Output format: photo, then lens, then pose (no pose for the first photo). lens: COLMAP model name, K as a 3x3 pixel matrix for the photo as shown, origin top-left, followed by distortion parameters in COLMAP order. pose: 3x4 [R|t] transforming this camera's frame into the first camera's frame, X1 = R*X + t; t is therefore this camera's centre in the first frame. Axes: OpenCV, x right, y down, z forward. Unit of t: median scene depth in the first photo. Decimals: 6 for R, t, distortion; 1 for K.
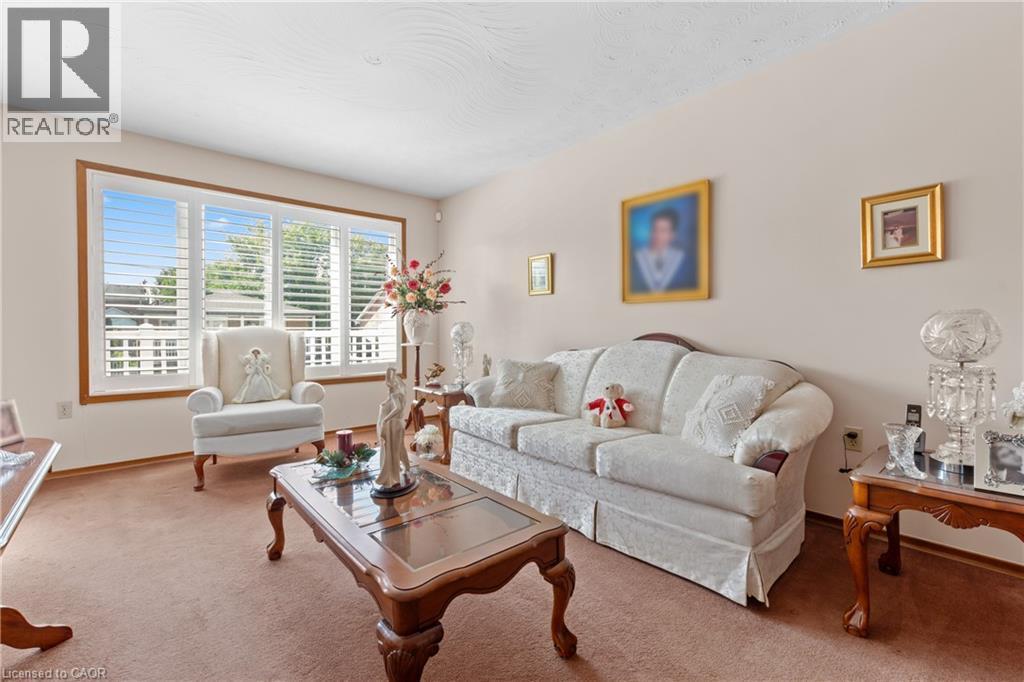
lens RADIAL K [[450.7, 0, 505.6], [0, 450.7, 327.7], [0, 0, 1]] dist [0.009816, -0.000902]
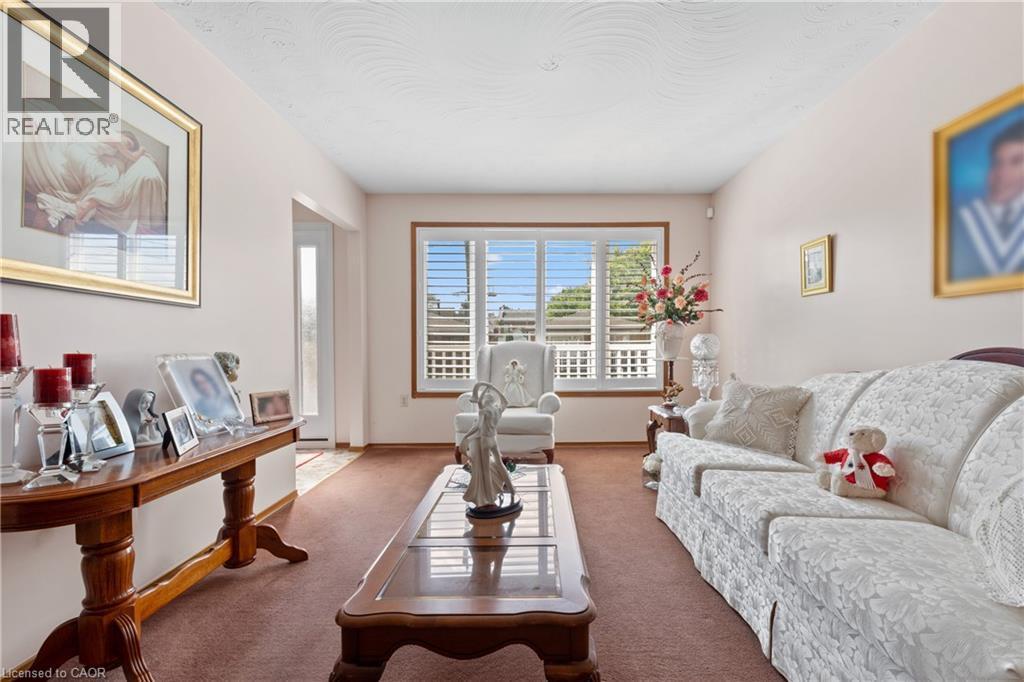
lens RADIAL K [[450.7, 0, 512.6], [0, 450.7, 345.4], [0, 0, 1]] dist [0.009816, -0.000902]
pose [[0.765973, -0.000738, -0.642872, 0.214356], [0.006742, 0.999954, 0.006885, 0.000748], [0.642837, -0.009608, 0.765942, 0.158728]]
